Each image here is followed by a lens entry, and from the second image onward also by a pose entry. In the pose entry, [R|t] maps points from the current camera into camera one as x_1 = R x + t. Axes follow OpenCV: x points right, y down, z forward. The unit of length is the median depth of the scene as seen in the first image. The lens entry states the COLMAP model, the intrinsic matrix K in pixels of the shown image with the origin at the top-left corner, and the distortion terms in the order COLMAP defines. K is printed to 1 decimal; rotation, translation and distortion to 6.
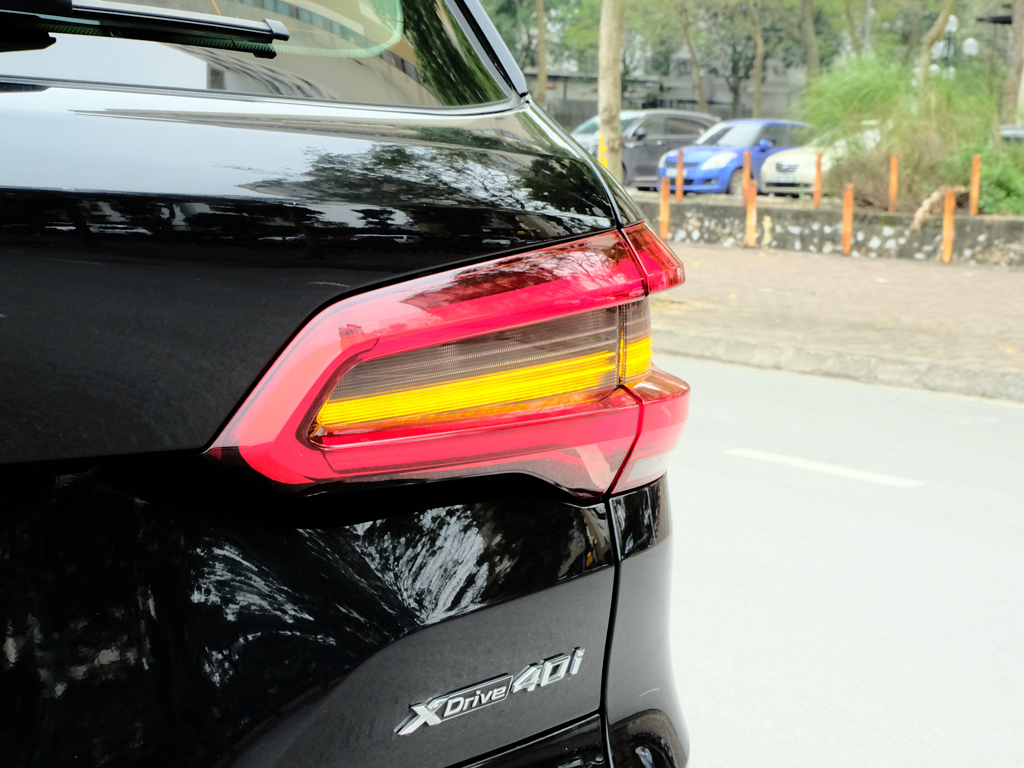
lens RADIAL K [[1759.8, 0, 512.0], [0, 1759.8, 384.0], [0, 0, 1]] dist [-0.015460, -0.003593]
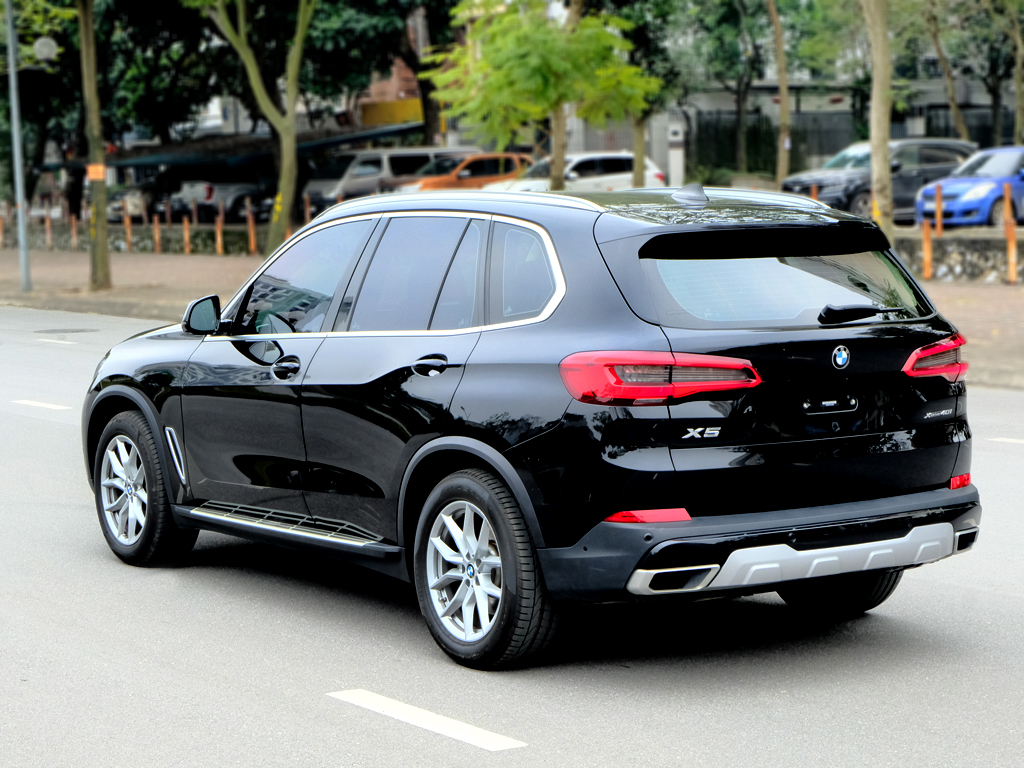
lens RADIAL K [[1964.2, 0, 512.0], [0, 1964.2, 384.0], [0, 0, 1]] dist [-0.047213, 0.385772]
pose [[0.991616, -0.044618, -0.121269, -0.013711], [0.041026, 0.998647, -0.031963, 0.004916], [0.122531, 0.026719, 0.992105, -0.125630]]
